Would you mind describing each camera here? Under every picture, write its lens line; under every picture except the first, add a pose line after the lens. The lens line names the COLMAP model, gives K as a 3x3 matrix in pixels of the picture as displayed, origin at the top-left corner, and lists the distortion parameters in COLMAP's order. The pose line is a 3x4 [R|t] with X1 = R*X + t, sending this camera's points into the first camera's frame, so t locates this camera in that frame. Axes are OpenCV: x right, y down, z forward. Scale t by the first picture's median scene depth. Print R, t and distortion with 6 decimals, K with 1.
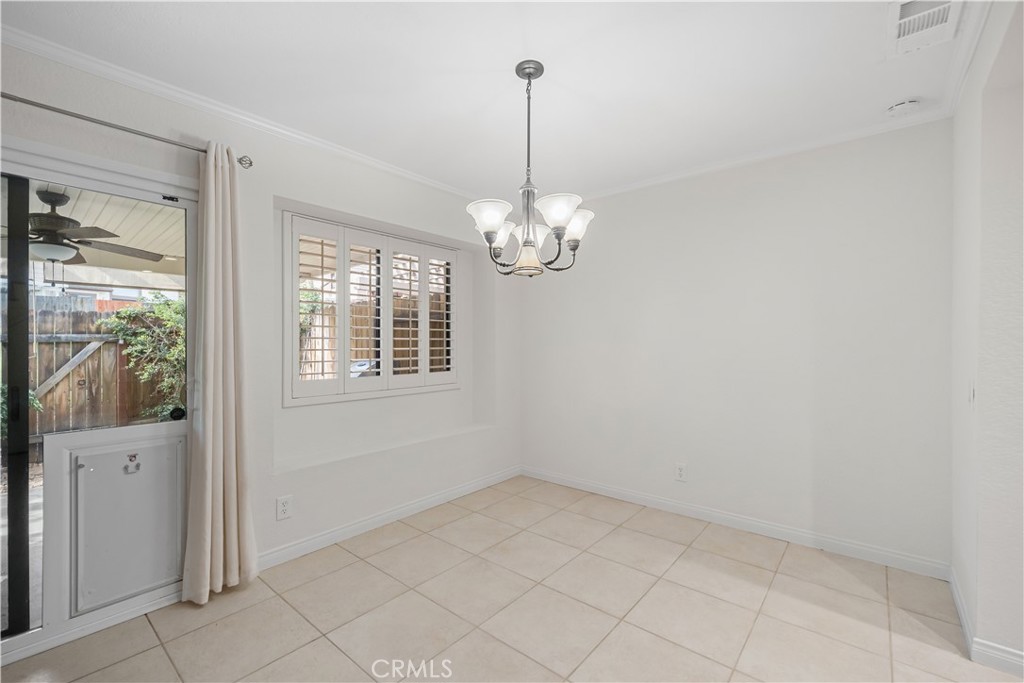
lens RADIAL K [[431.0, 0, 512.0], [0, 431.0, 341.5], [0, 0, 1]] dist [-0.001011, 0.000066]
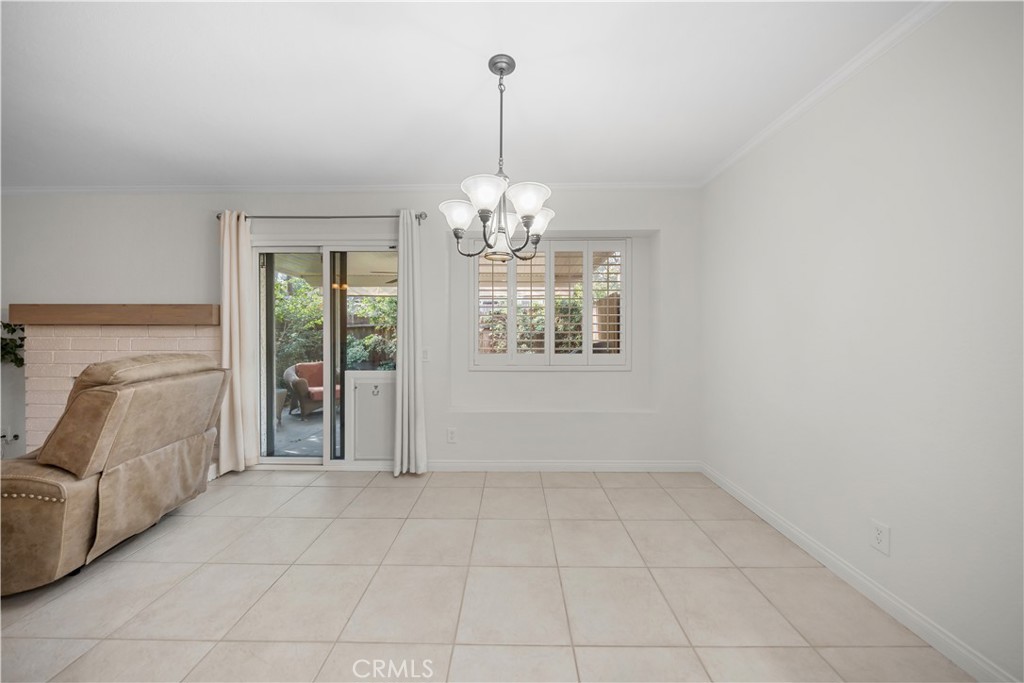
lens RADIAL K [[358.5, 0, 511.3], [0, 358.5, 329.8], [0, 0, 1]] dist [0.001366, -0.000079]
pose [[0.636571, -0.002375, -0.771214, 0.535027], [0.005177, 0.999986, 0.001194, 0.011650], [0.771201, -0.004752, 0.636575, 0.332173]]
